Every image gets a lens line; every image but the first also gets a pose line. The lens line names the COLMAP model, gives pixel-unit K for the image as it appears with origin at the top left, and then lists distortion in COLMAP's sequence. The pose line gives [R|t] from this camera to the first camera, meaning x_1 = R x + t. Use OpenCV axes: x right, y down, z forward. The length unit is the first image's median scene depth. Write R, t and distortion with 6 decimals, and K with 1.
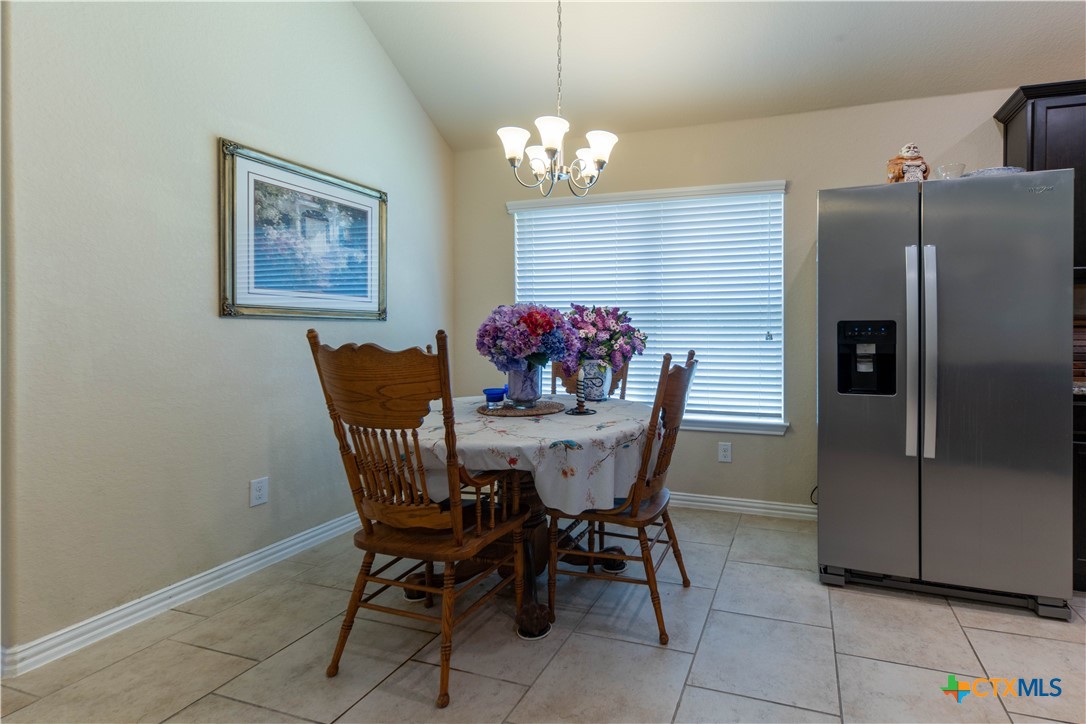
lens RADIAL K [[455.8, 0, 614.3], [0, 455.8, 337.9], [0, 0, 1]] dist [0.008875, -0.000211]
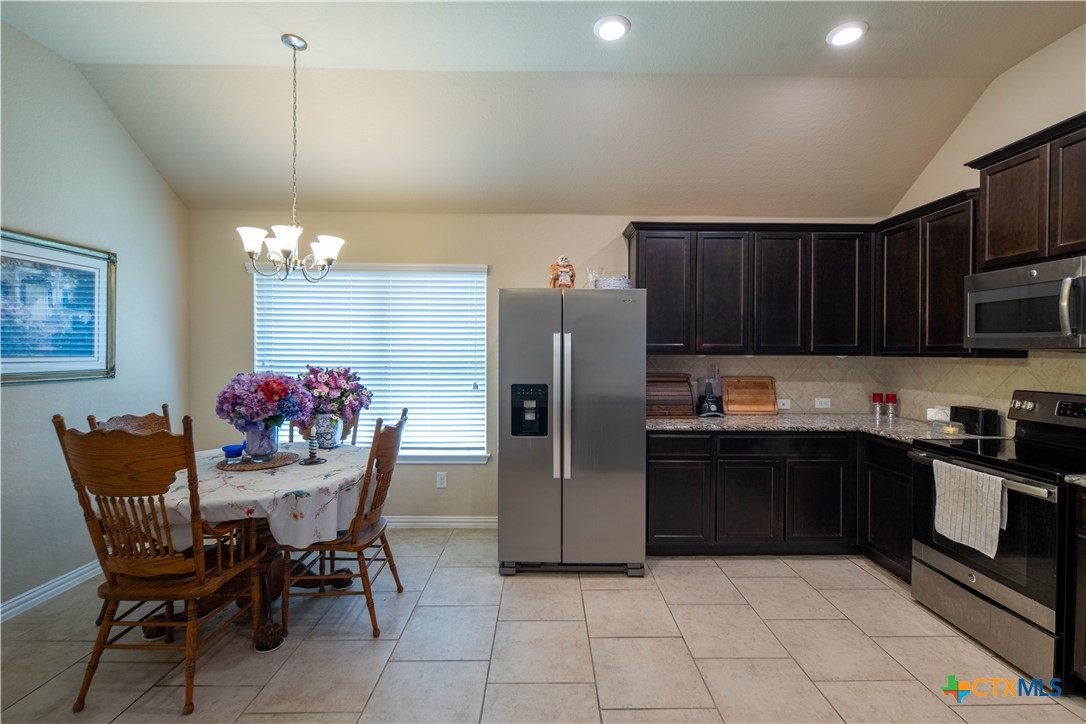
lens RADIAL K [[447.9, 0, 496.9], [0, 447.9, 350.0], [0, 0, 1]] dist [0.007762, -0.005099]
pose [[0.961439, 0.000941, 0.275017, 0.073103], [0.001154, 0.999972, -0.007457, -0.133442], [-0.275017, 0.007486, 0.961410, -0.307028]]
